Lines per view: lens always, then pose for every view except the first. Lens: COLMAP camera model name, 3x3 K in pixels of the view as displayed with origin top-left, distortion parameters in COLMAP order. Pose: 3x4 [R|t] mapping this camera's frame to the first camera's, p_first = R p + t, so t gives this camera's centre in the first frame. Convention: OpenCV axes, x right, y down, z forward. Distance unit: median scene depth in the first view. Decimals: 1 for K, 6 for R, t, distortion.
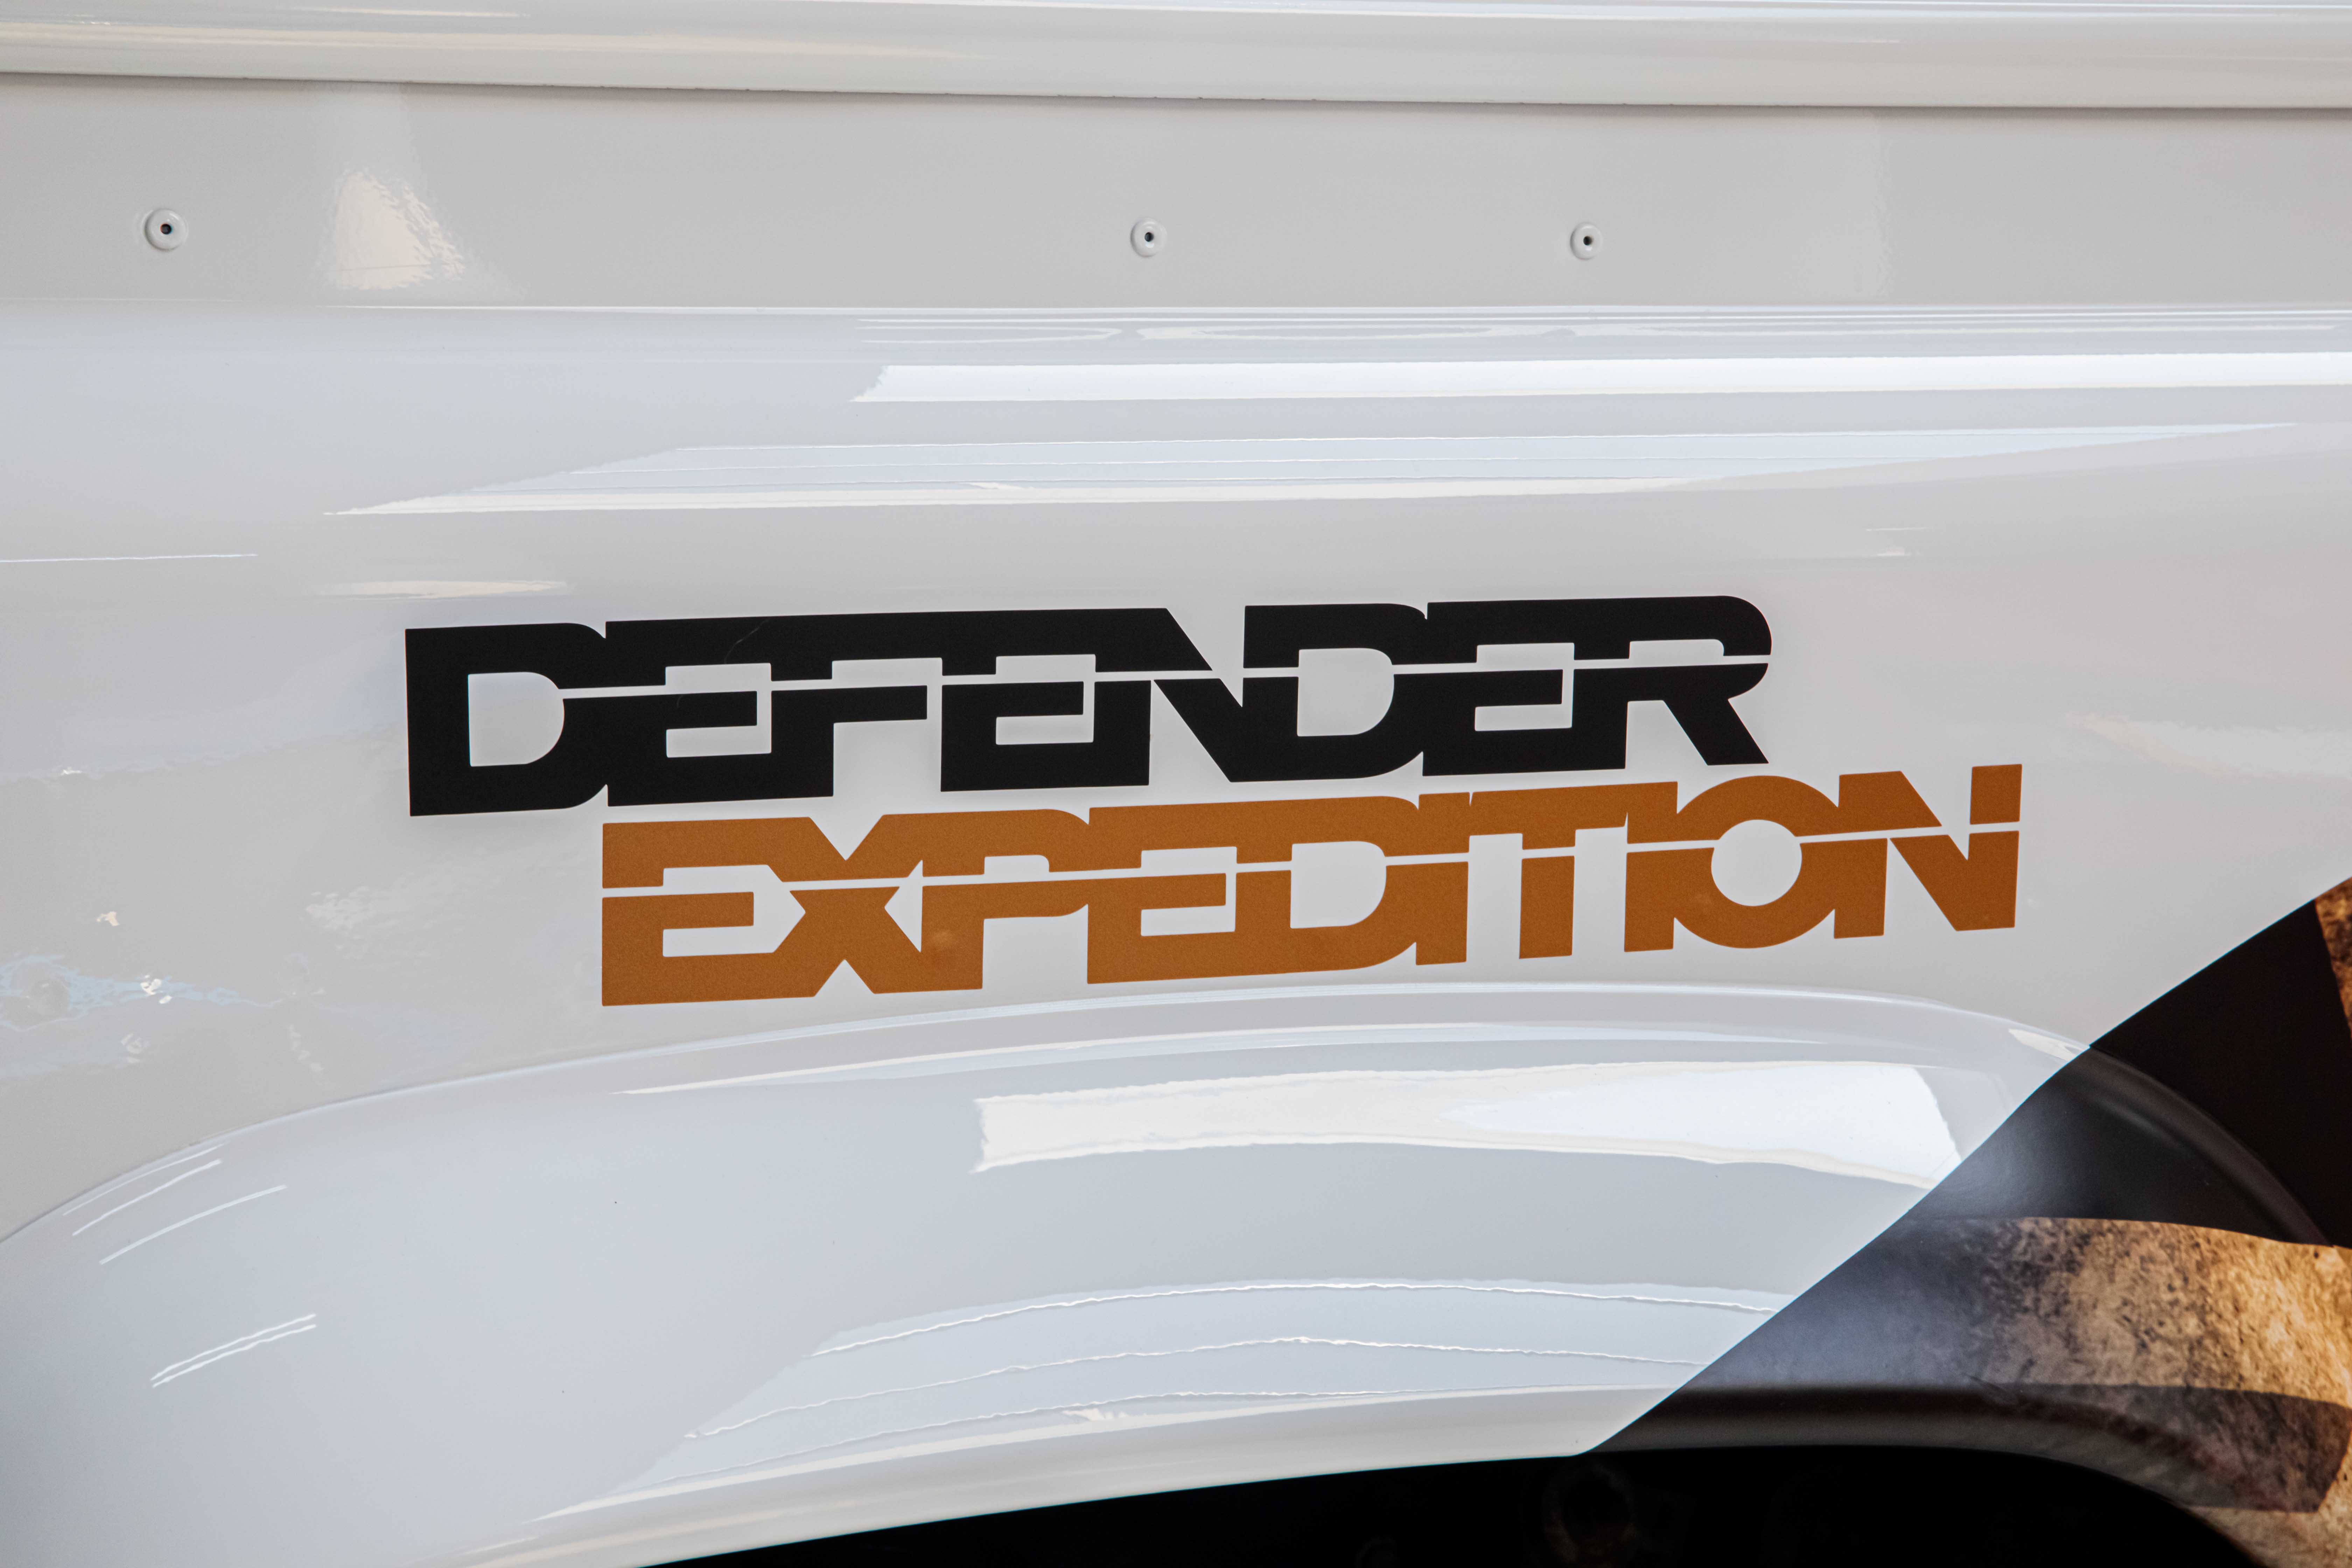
lens RADIAL K [[4505.7, 0, 1176.0], [0, 4505.7, 784.0], [0, 0, 1]] dist [0.021906, 0.032119]
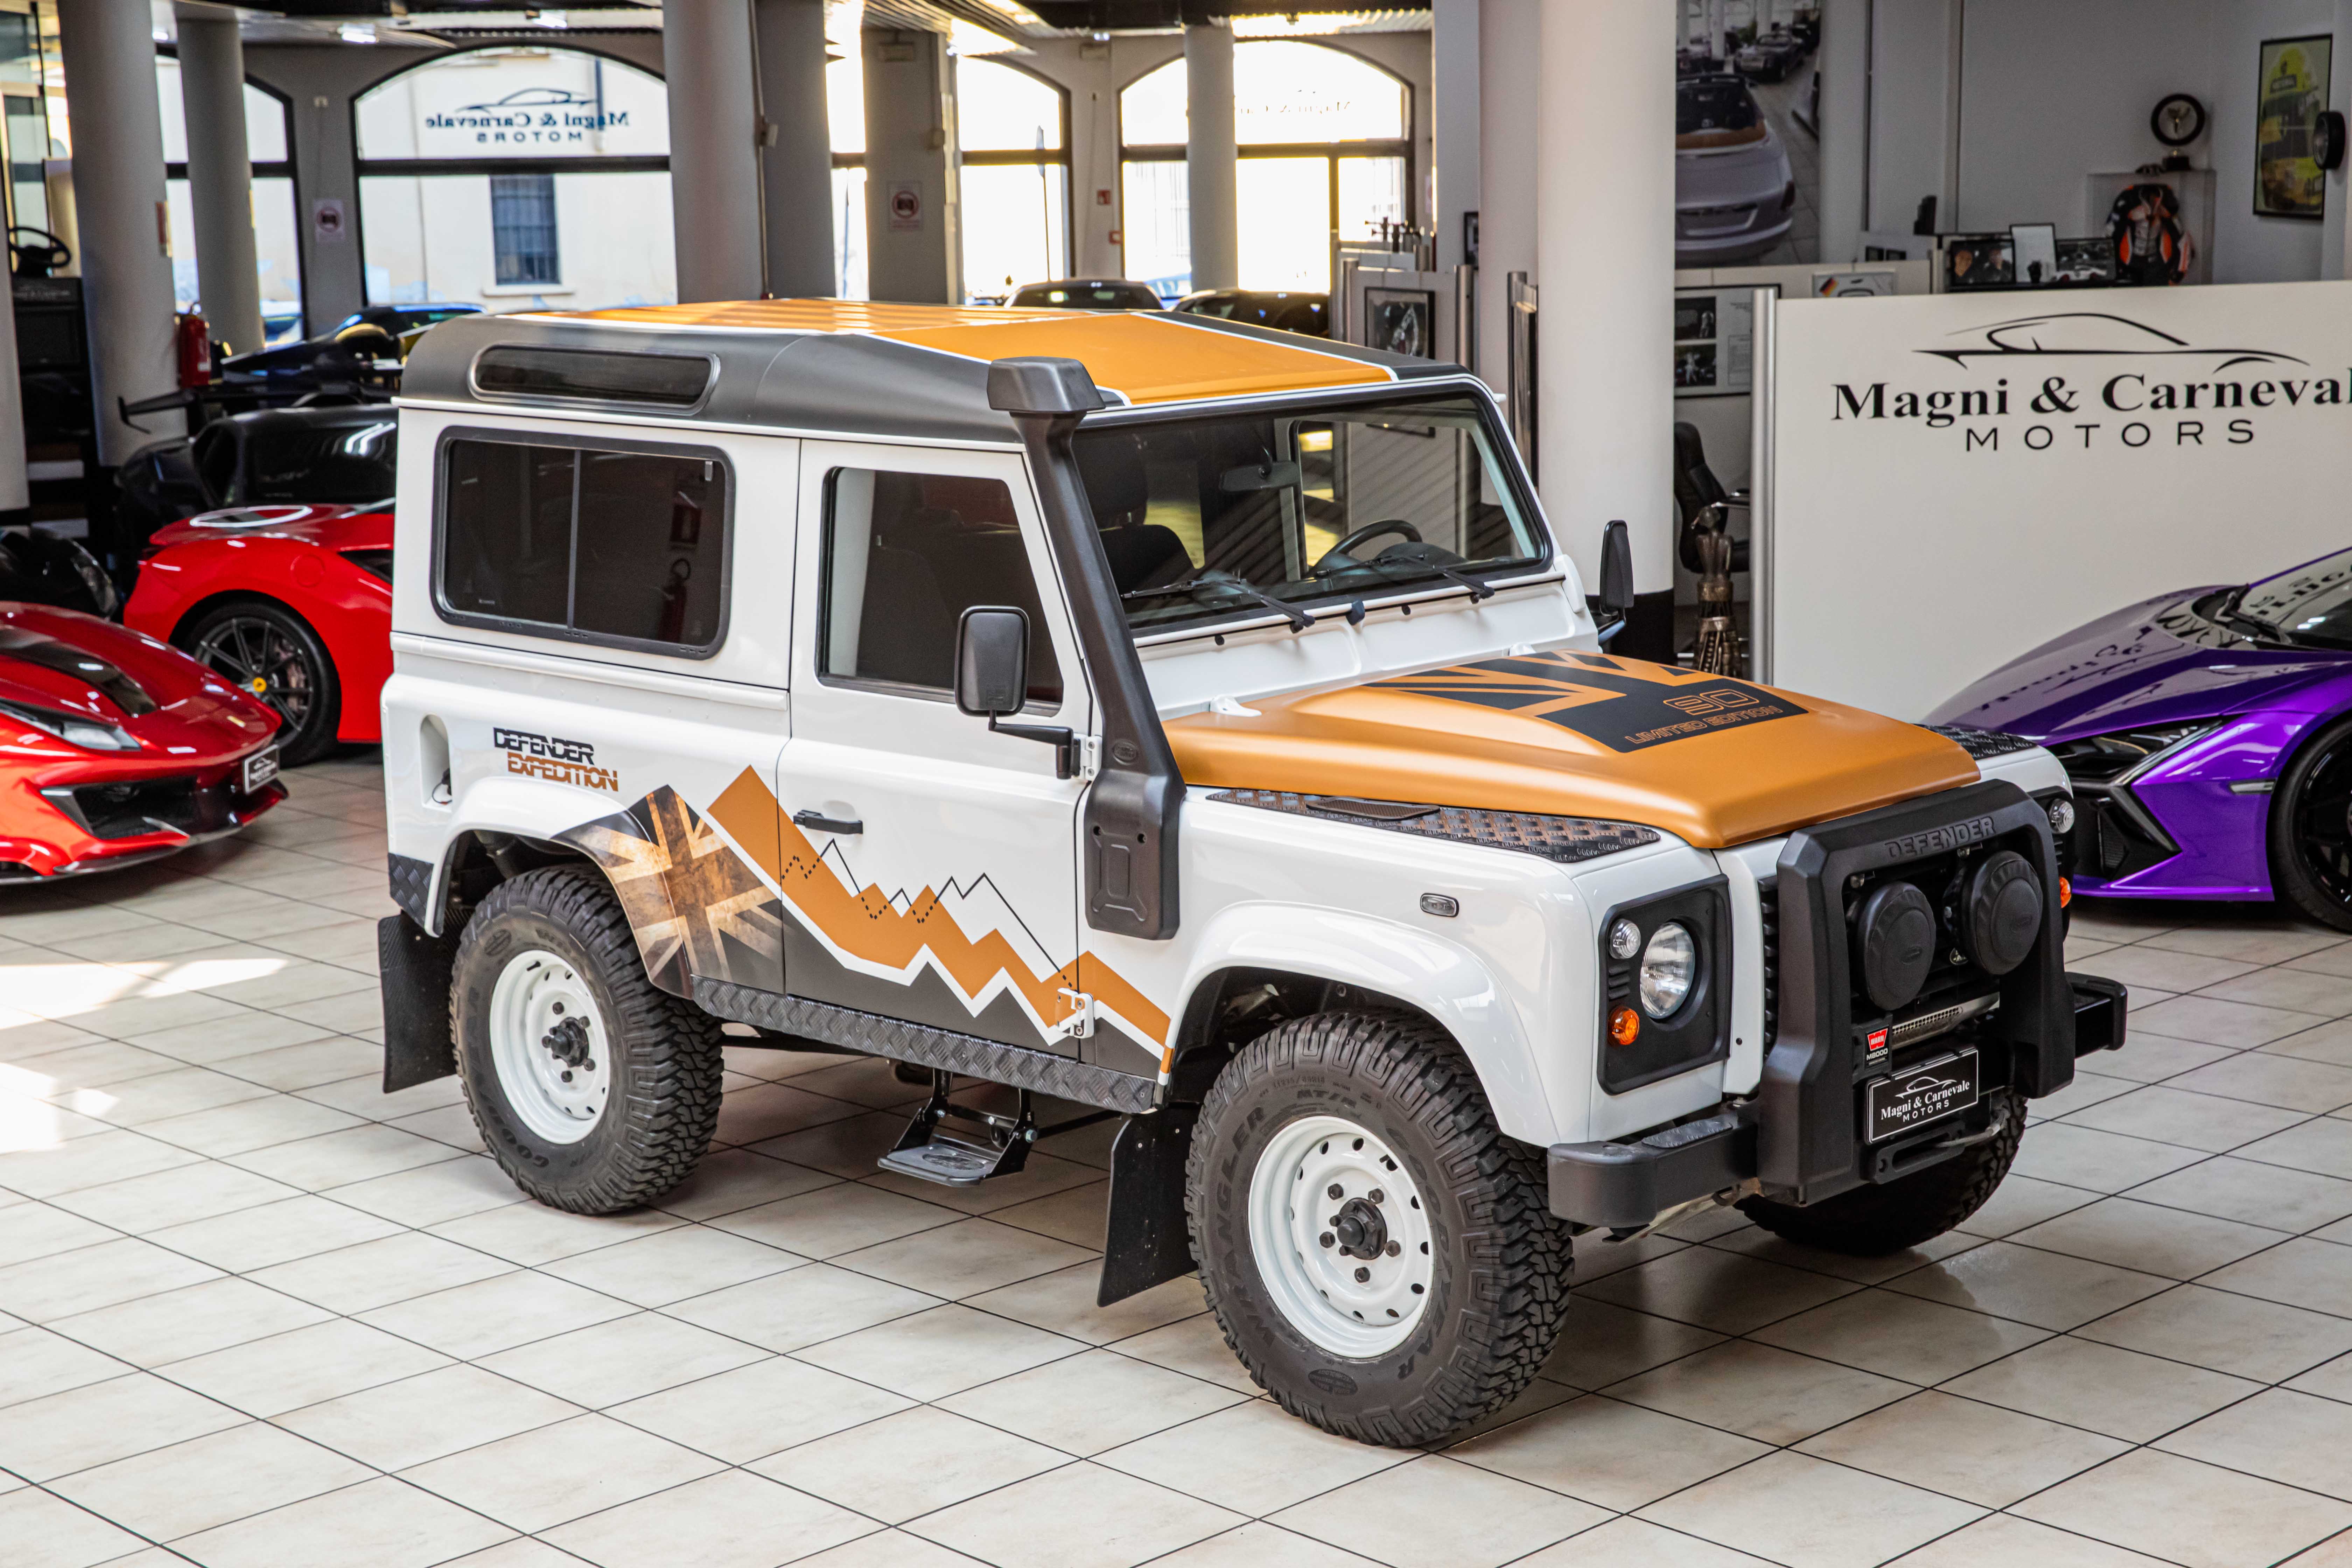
lens RADIAL K [[3658.7, 0, 1176.0], [0, 3658.7, 784.0], [0, 0, 1]] dist [0.126727, 0.164942]
pose [[0.443722, 0.145546, -0.884267, 6.570859], [-0.103844, 0.988427, 0.110582, -0.826887], [0.890128, 0.042759, 0.453701, -1.070442]]
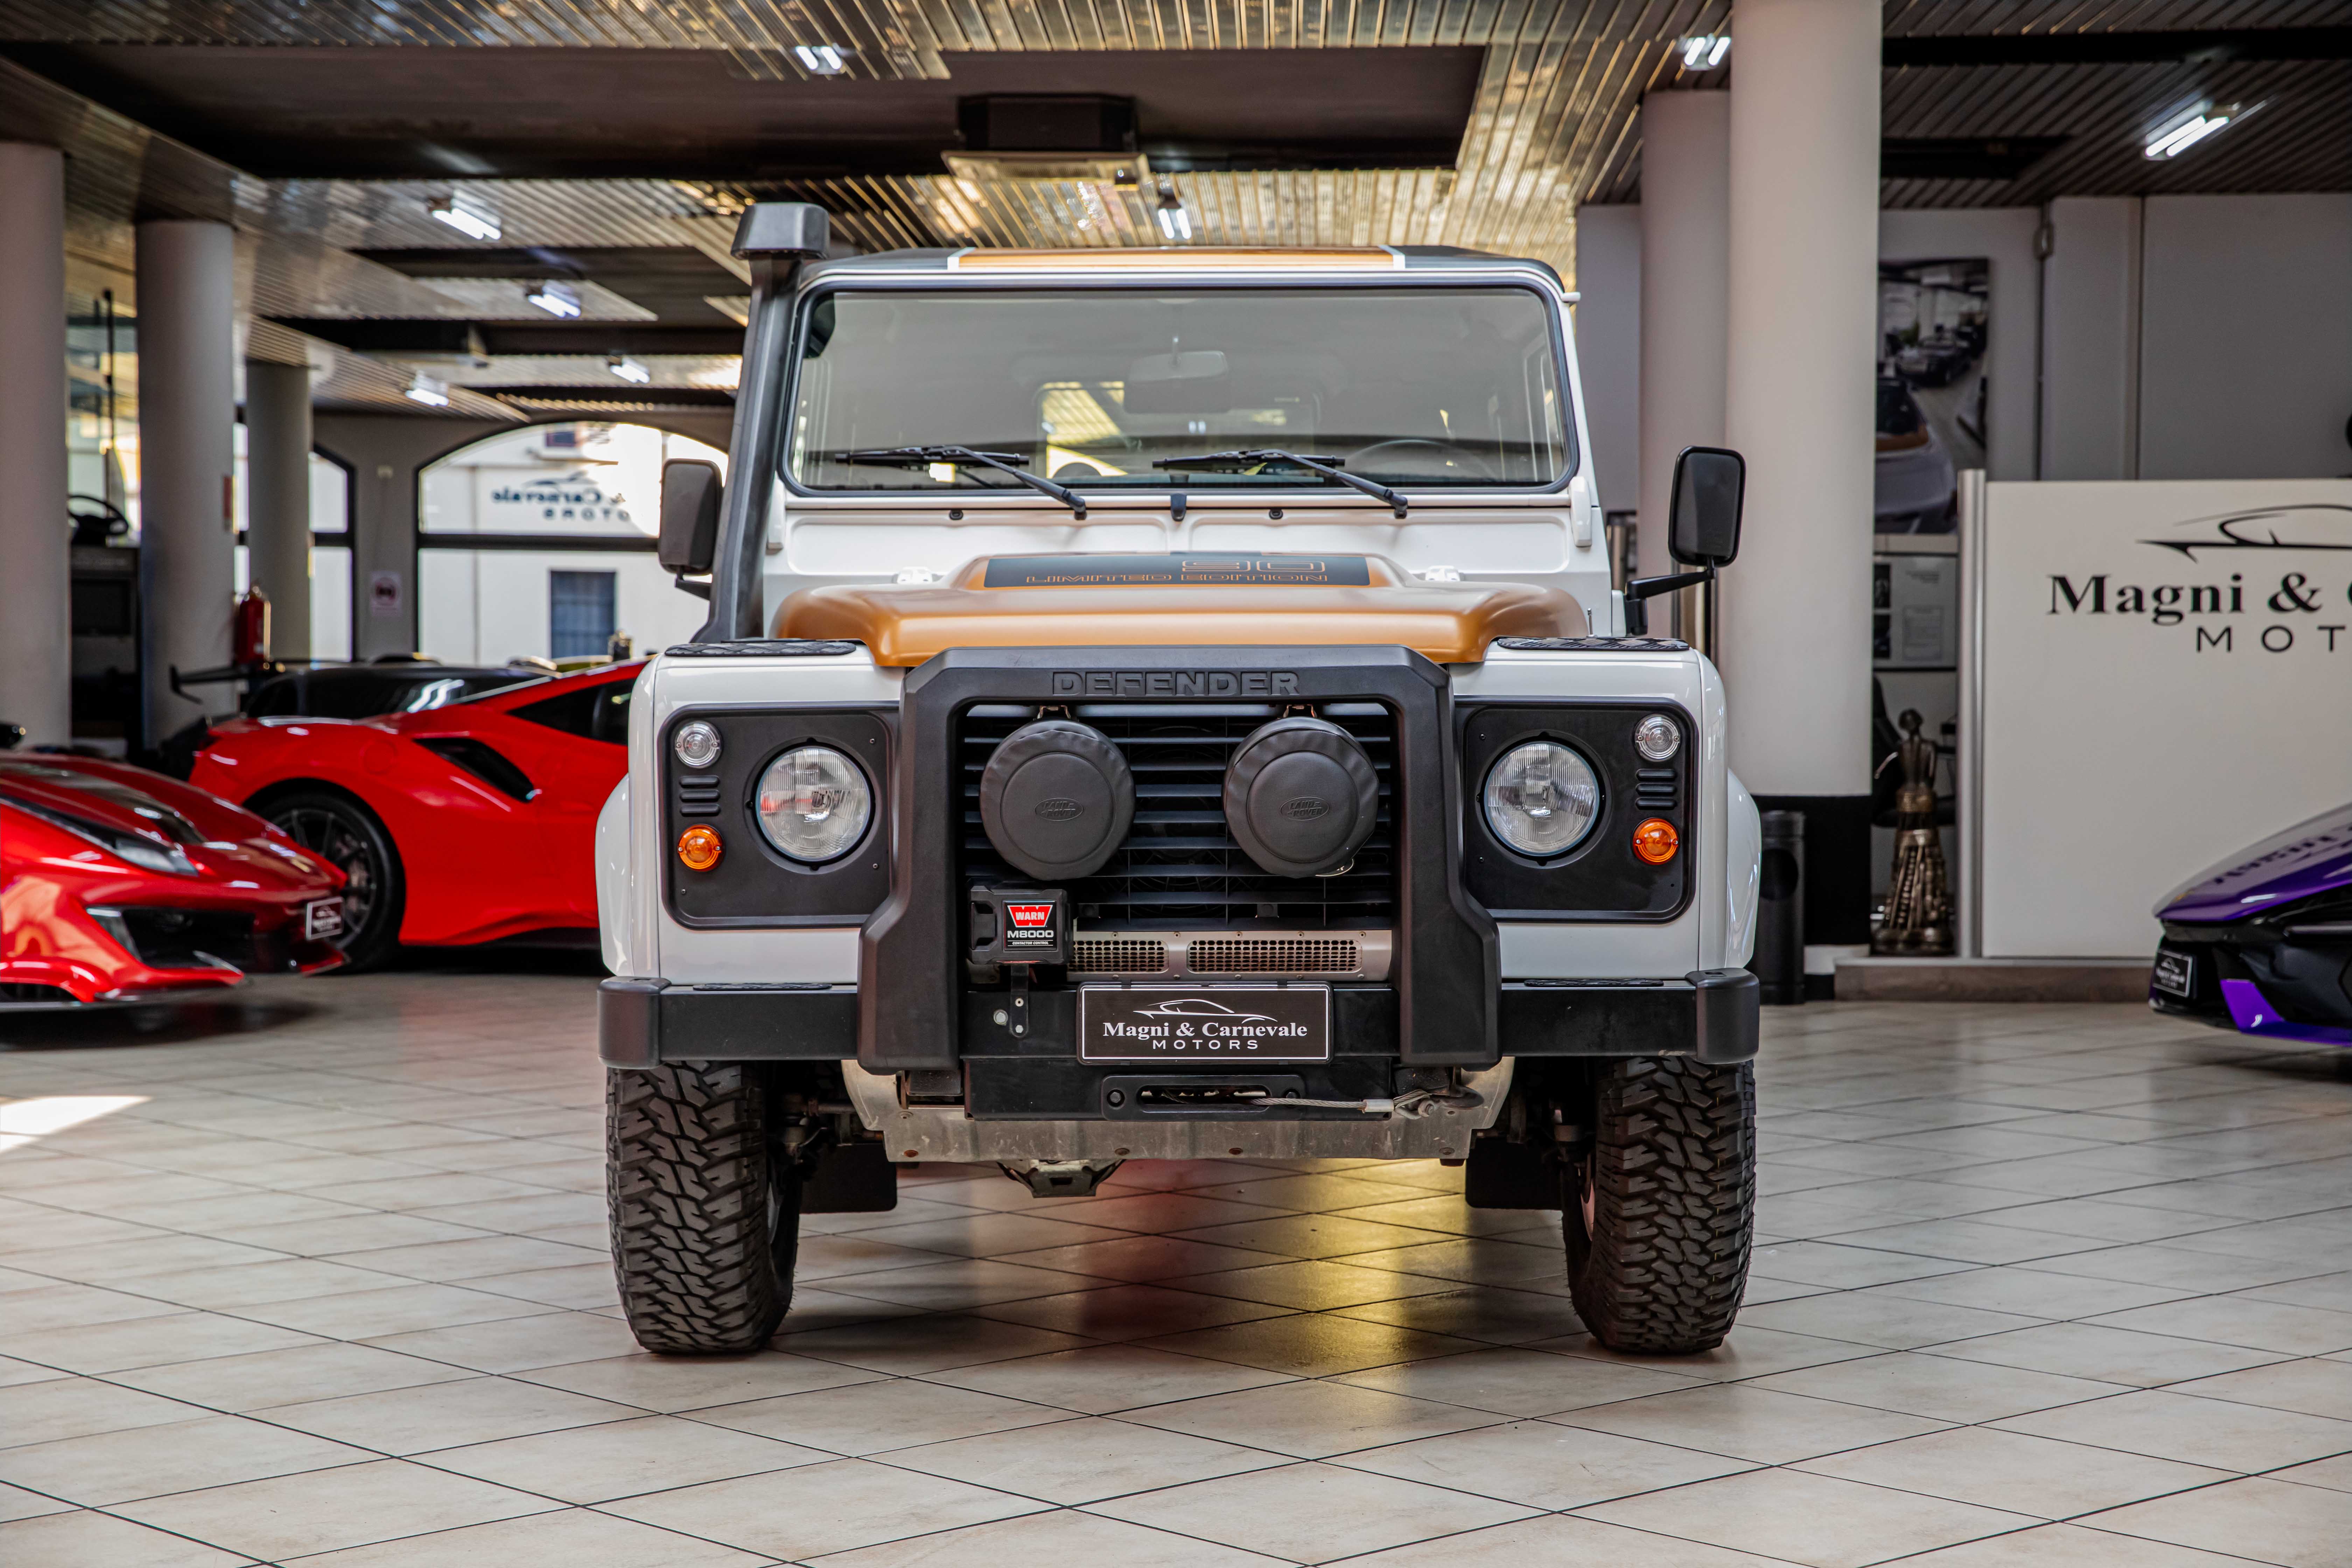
lens RADIAL K [[3846.5, 0, 1176.0], [0, 3846.5, 784.0], [0, 0, 1]] dist [0.170214, 0.066308]
pose [[0.429947, 0.029142, -0.902383, 6.121231], [-0.130386, 0.991006, -0.030120, 0.225029], [0.893389, 0.130609, 0.429880, -1.017554]]
